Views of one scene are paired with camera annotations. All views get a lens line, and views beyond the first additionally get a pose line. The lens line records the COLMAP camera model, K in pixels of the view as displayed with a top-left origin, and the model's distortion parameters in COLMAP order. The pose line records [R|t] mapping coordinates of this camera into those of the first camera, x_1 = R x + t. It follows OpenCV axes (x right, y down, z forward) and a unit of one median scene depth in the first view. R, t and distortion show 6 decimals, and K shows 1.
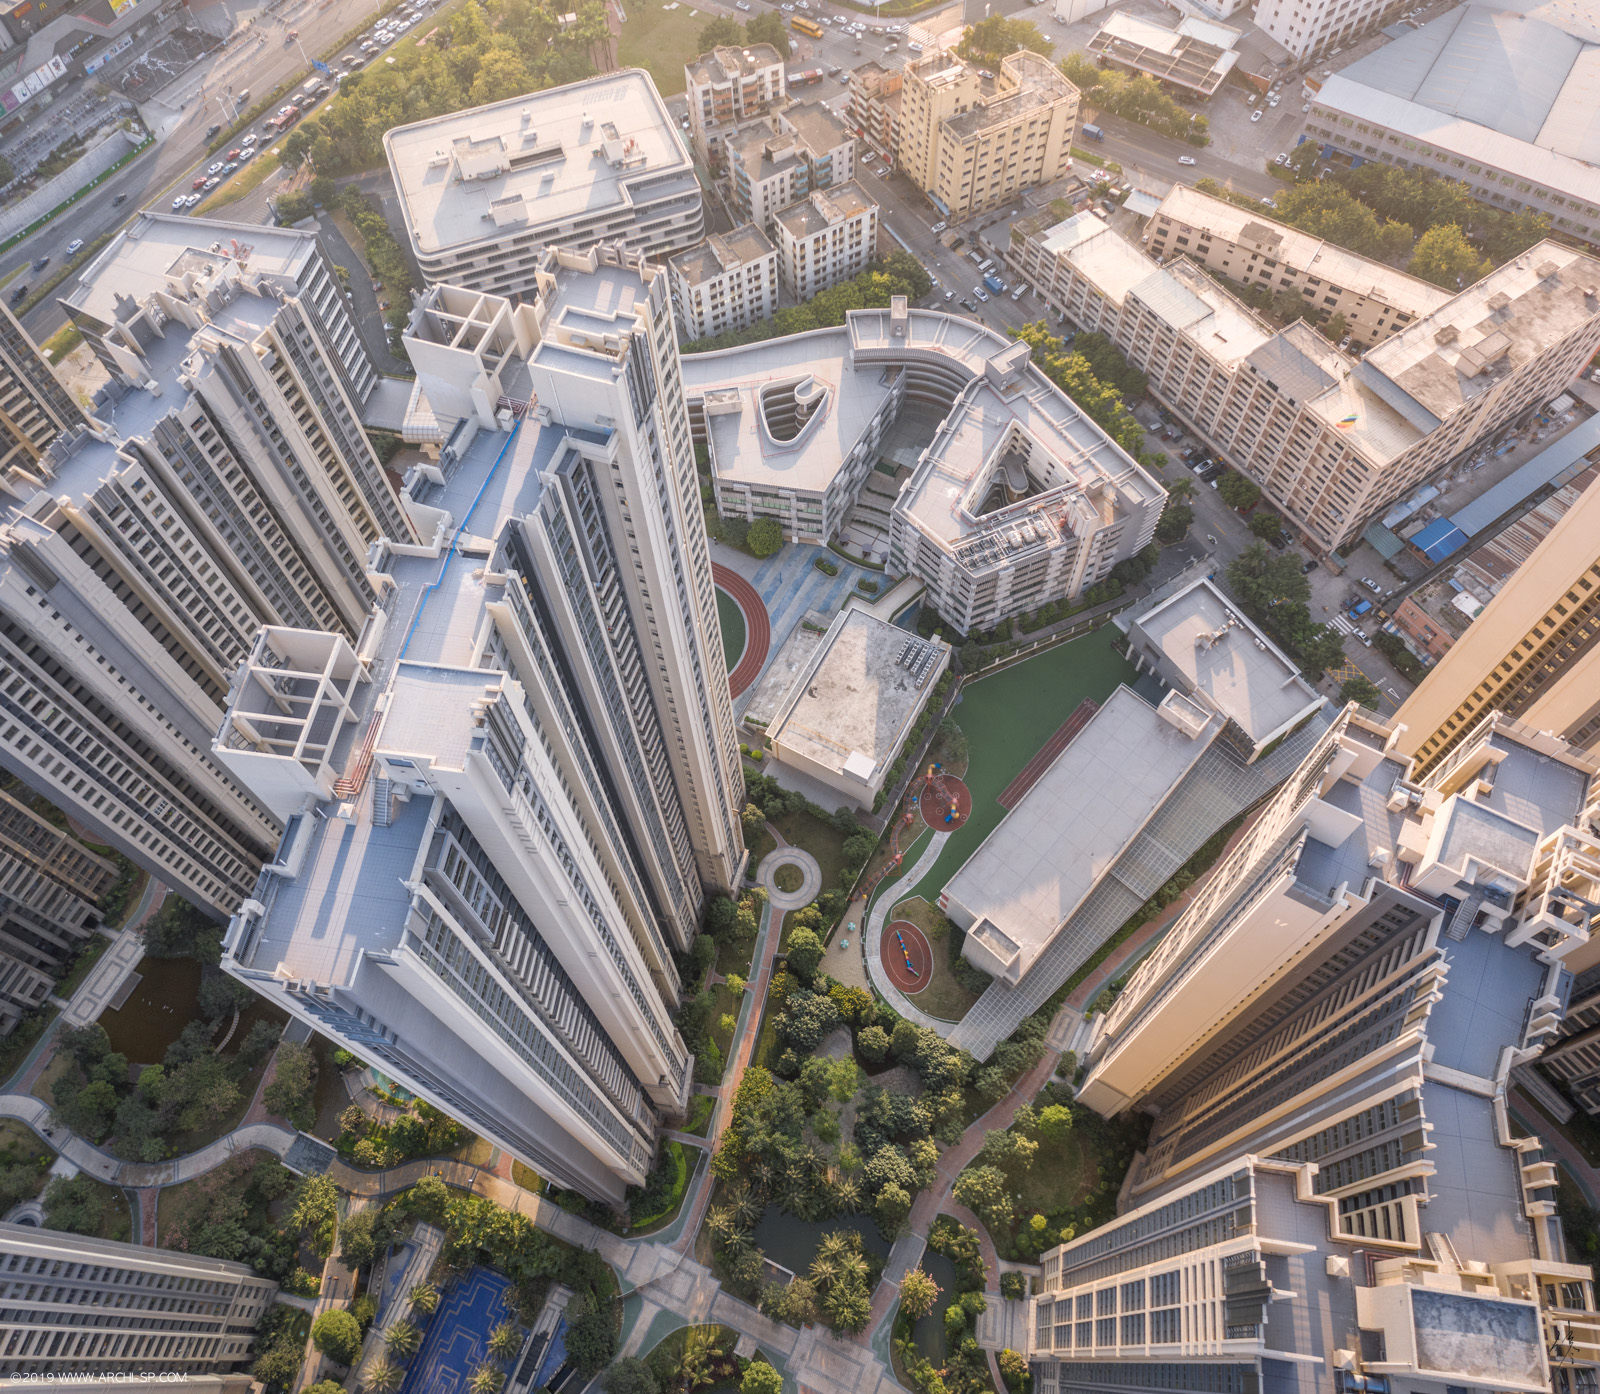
lens RADIAL K [[1258.7, 0, 800.4], [0, 1258.7, 550.3], [0, 0, 1]] dist [-0.013747, -0.000225]
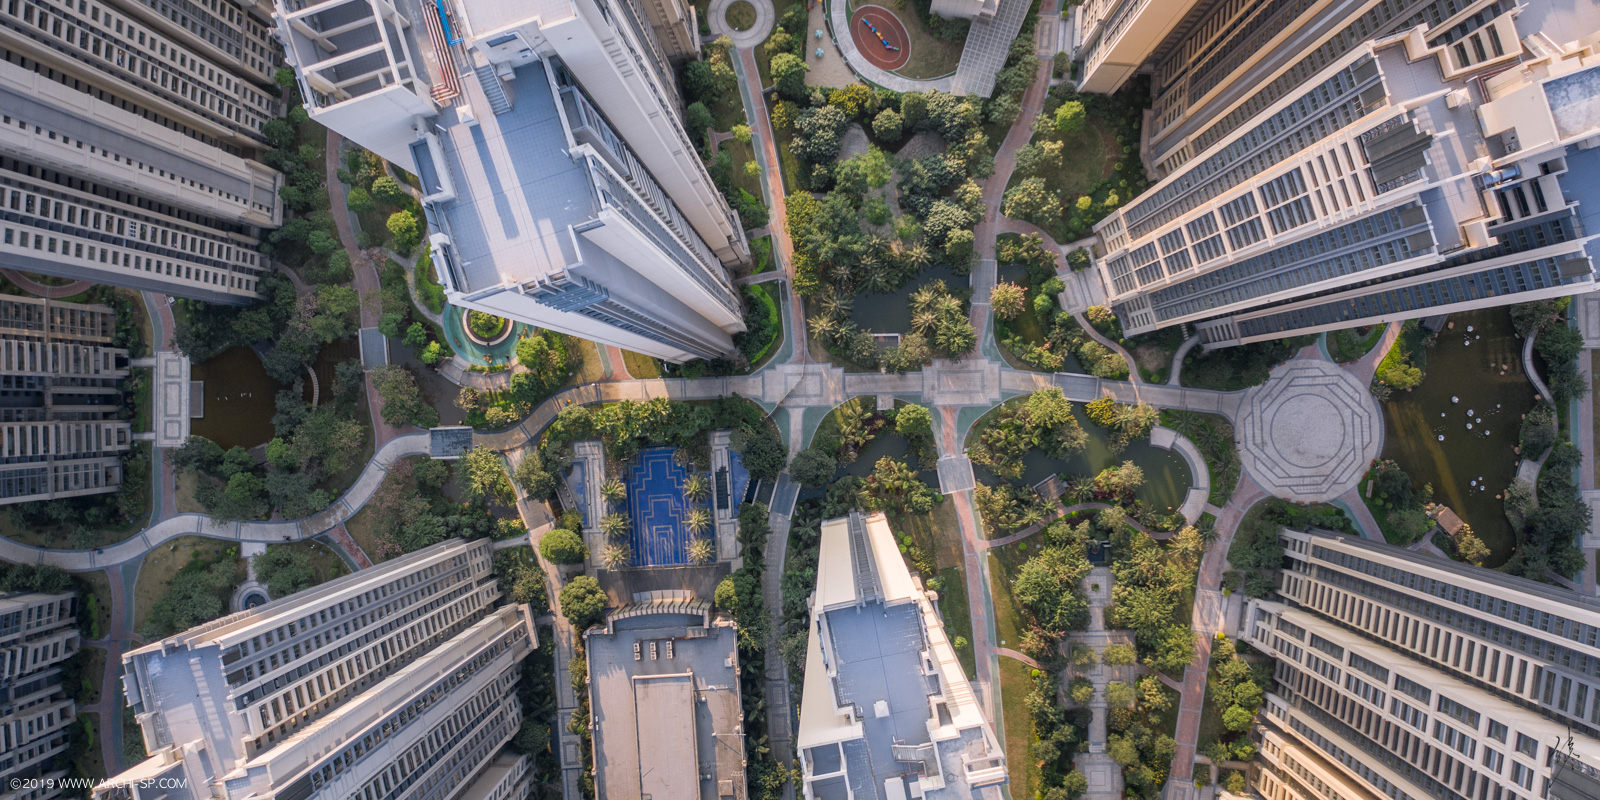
lens RADIAL K [[1275.0, 0, 798.4], [0, 1275.0, 390.7], [0, 0, 1]] dist [-0.018363, -0.007747]
pose [[0.903633, -0.428297, 0.002878, -0.109608], [0.362886, 0.769161, 0.526027, -0.020051], [-0.227510, -0.474291, 0.850463, 0.019222]]
